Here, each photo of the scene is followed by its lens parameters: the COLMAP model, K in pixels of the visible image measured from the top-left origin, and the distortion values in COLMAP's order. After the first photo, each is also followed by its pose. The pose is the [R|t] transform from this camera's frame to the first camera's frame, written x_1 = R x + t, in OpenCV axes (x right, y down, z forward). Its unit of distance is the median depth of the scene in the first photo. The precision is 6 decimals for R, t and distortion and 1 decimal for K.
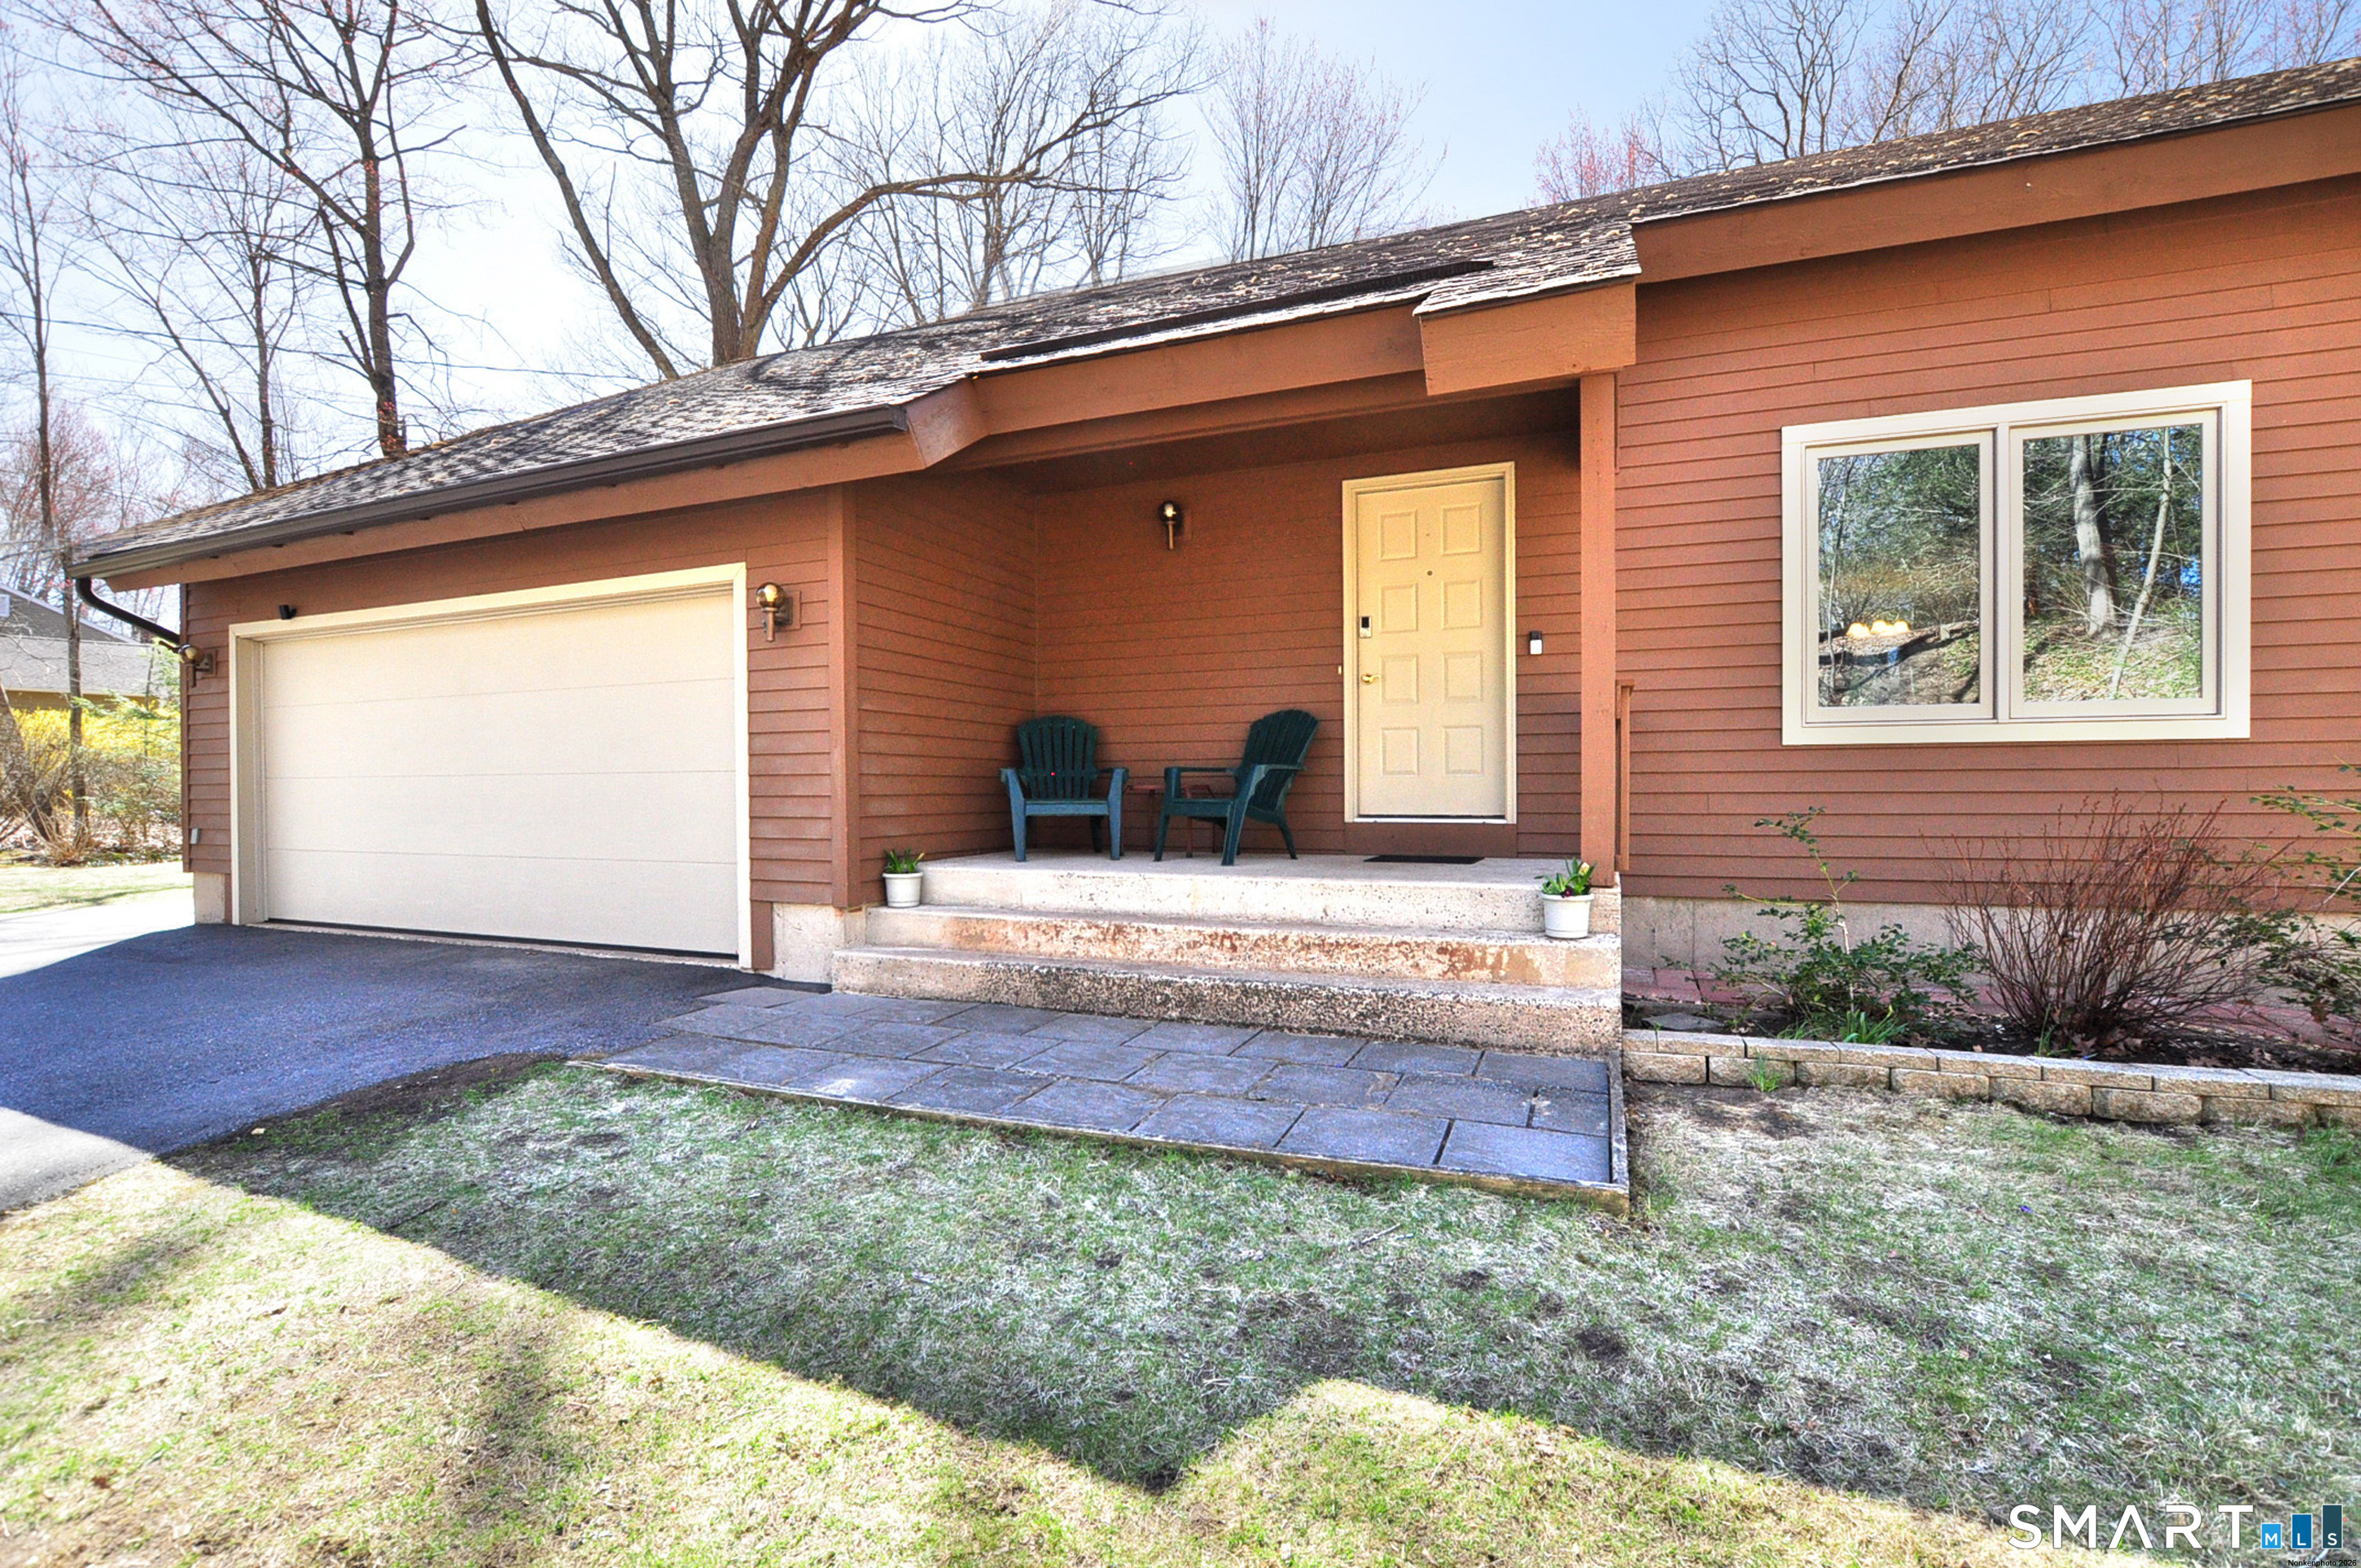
lens RADIAL K [[1061.3, 0, 1157.9], [0, 1061.3, 781.7], [0, 0, 1]] dist [-0.029723, -0.000399]
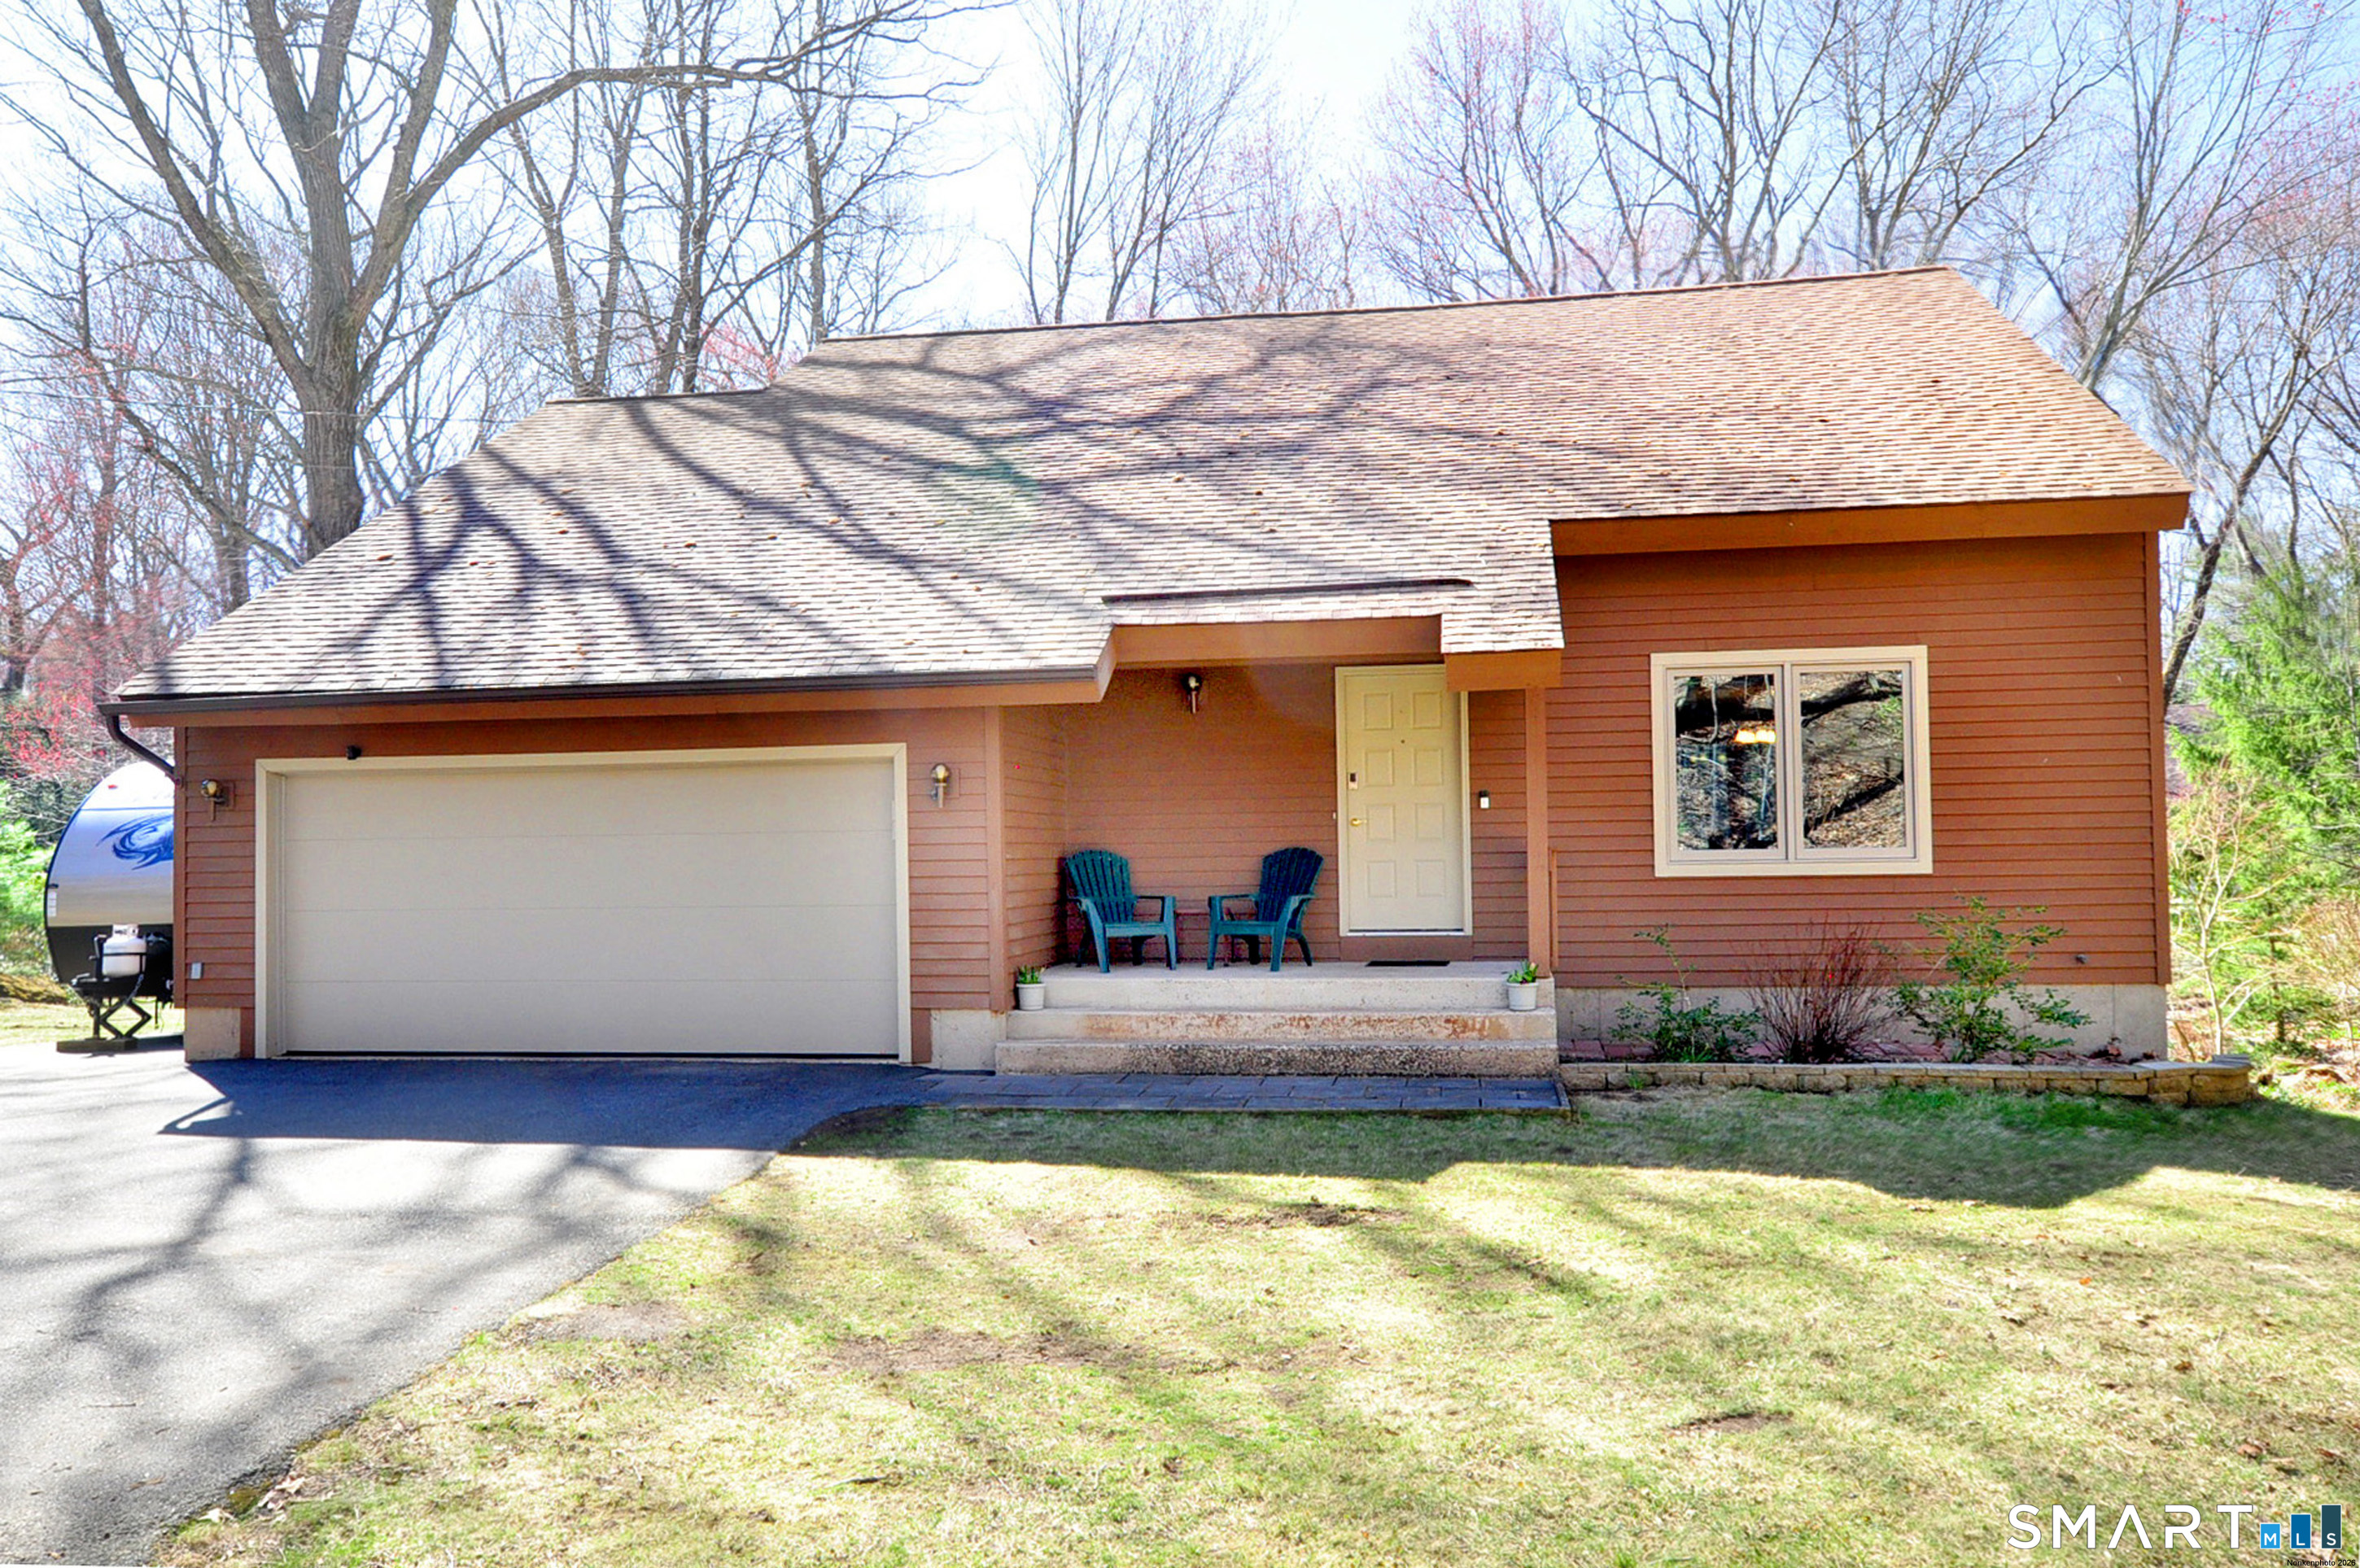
lens RADIAL K [[1599.2, 0, 1180.4], [0, 1599.2, 788.2], [0, 0, 1]] dist [-0.023219, -0.002564]
pose [[0.977608, 0.000176, 0.210435, -0.469186], [0.009346, 0.998977, -0.044251, -0.063711], [-0.210228, 0.045227, 0.976606, -0.944991]]
